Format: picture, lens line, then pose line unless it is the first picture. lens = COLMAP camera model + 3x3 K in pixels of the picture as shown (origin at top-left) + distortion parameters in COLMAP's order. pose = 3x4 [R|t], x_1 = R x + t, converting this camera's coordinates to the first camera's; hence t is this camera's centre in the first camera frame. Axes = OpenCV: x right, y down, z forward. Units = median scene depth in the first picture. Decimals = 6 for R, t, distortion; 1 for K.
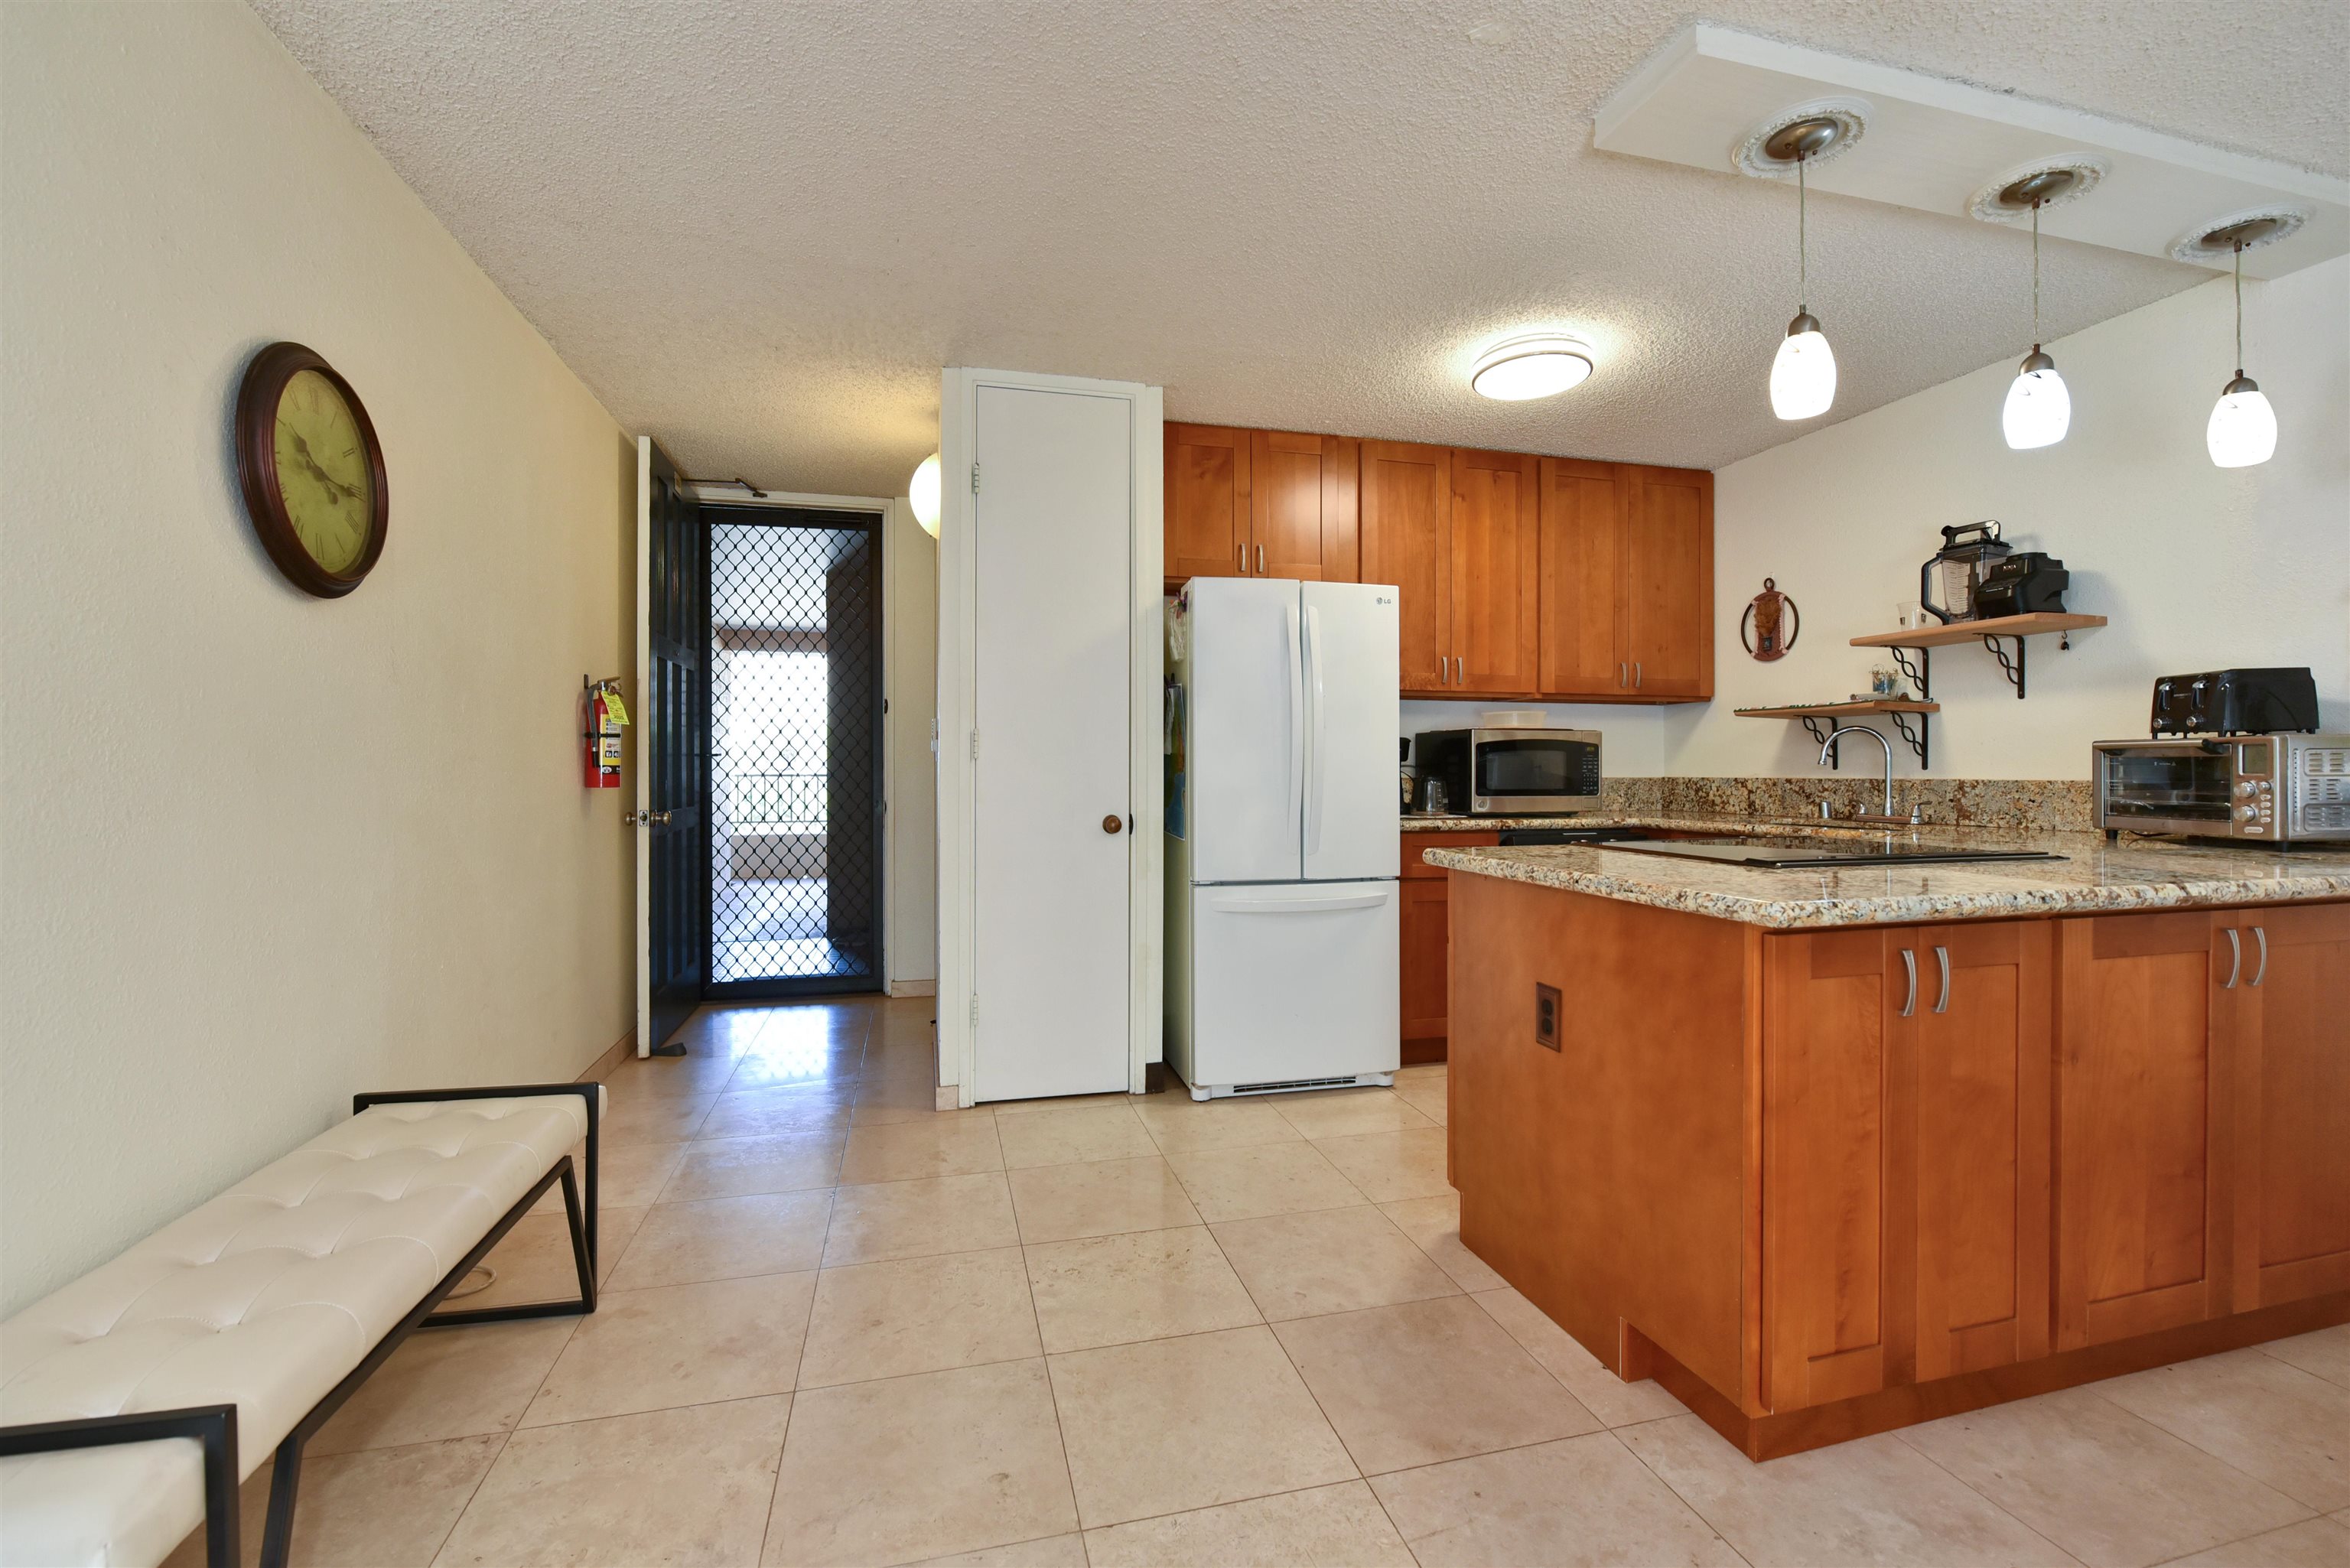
lens RADIAL K [[1009.4, 0, 1185.0], [0, 1009.4, 757.0], [0, 0, 1]] dist [-0.010384, -0.000606]
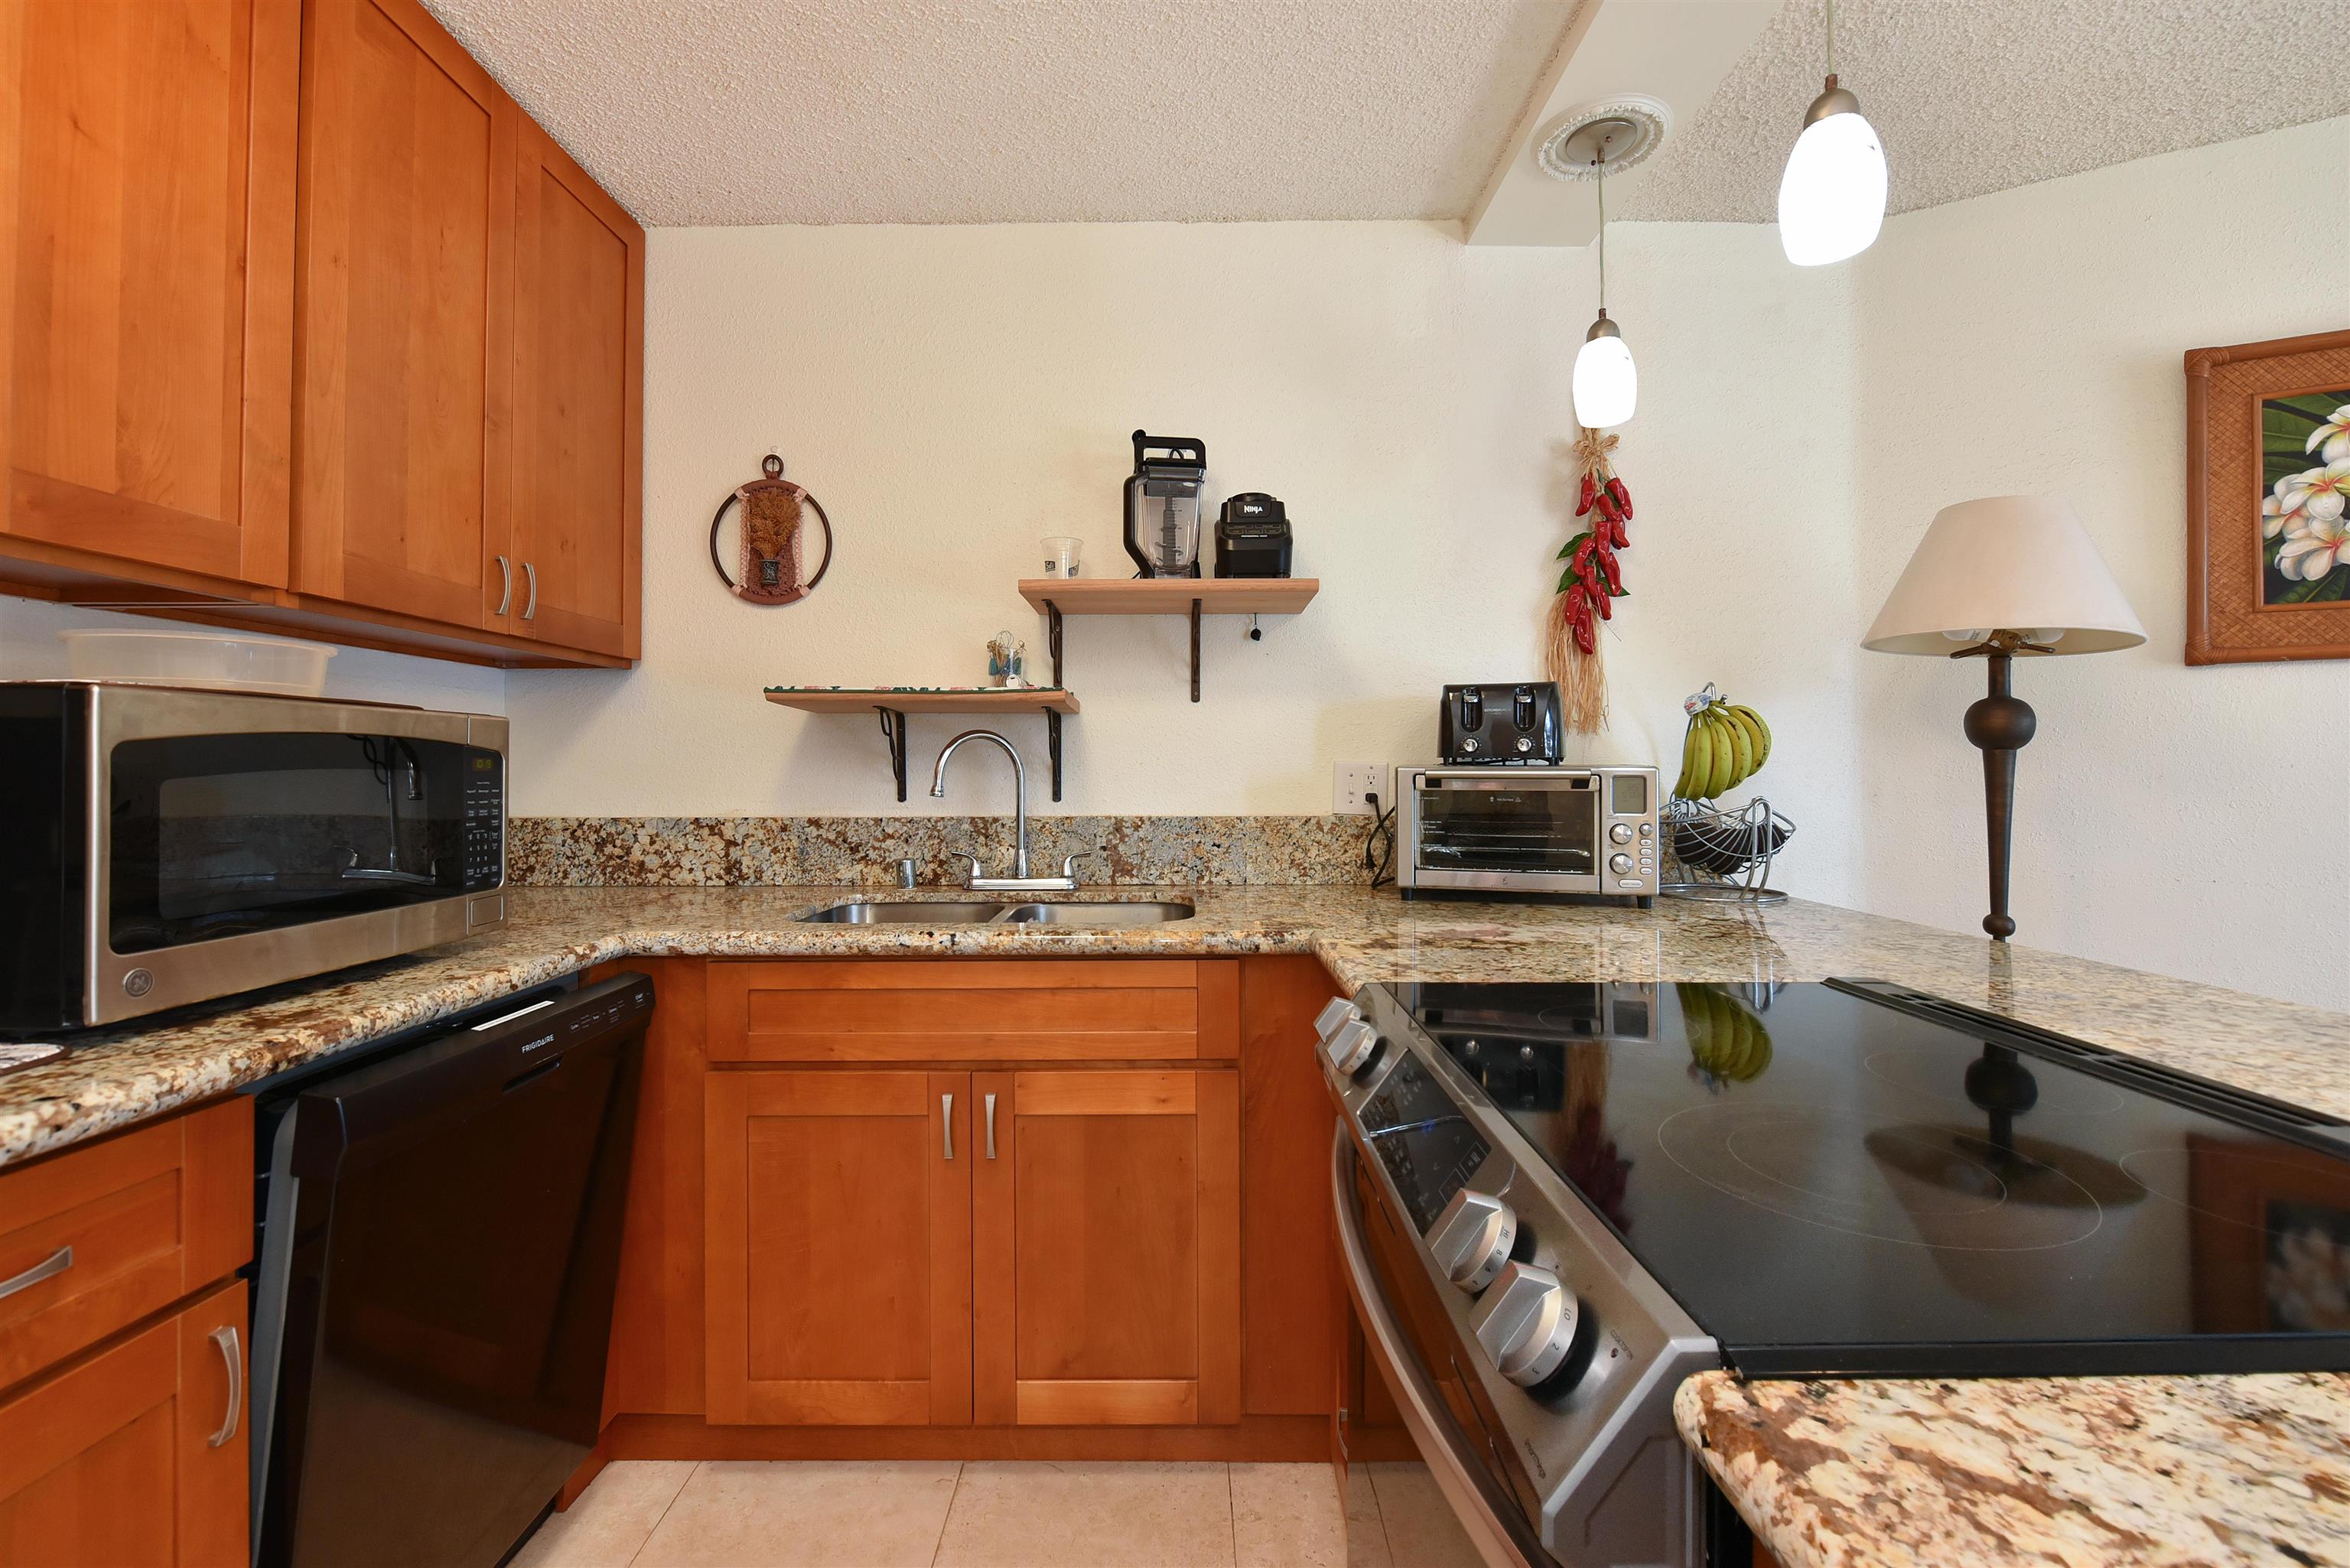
lens RADIAL K [[1009.4, 0, 1210.2], [0, 1009.4, 758.4], [0, 0, 1]] dist [-0.010384, -0.000606]
pose [[0.253877, 0.008088, 0.967203, 0.126565], [-0.008891, 0.999942, -0.006028, -0.011972], [-0.967196, -0.007069, 0.253934, 0.718562]]
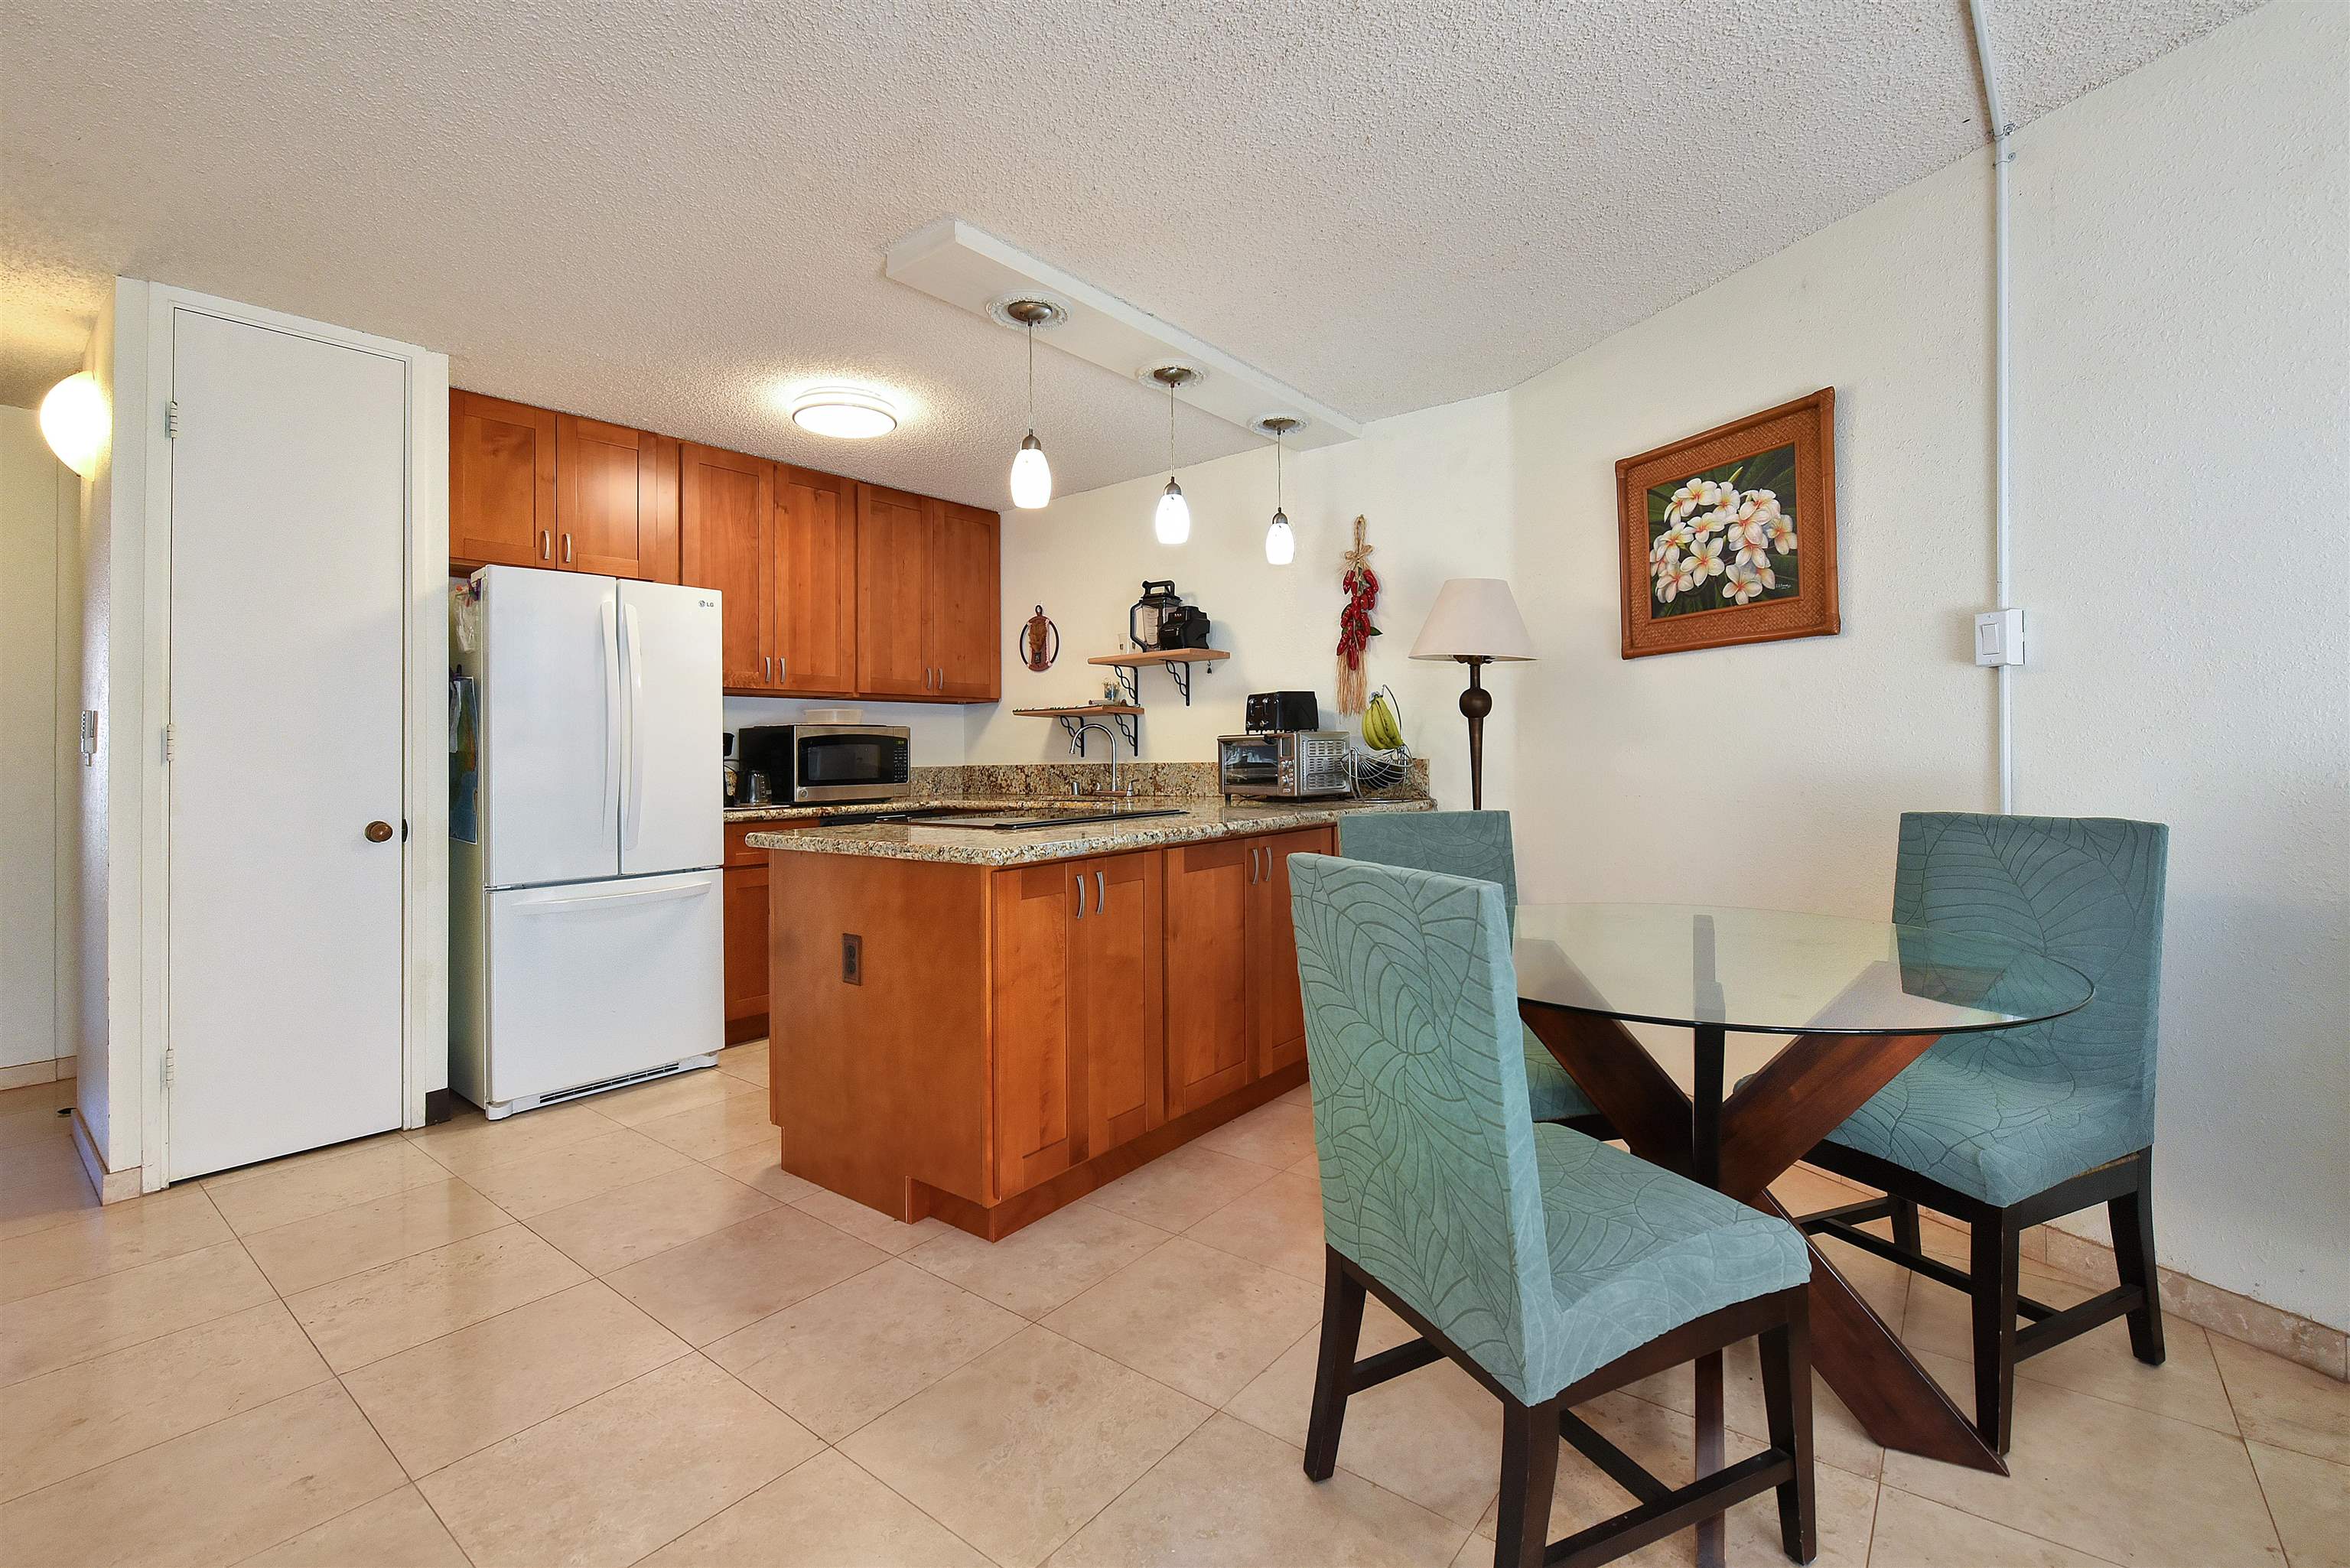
lens RADIAL K [[1009.4, 0, 1187.0], [0, 1009.4, 729.1], [0, 0, 1]] dist [-0.010384, -0.000606]
pose [[0.801384, 0.000268, 0.598151, -0.029342], [0.010995, 0.999824, -0.015179, -0.002396], [-0.598050, 0.018741, 0.801240, -0.139049]]
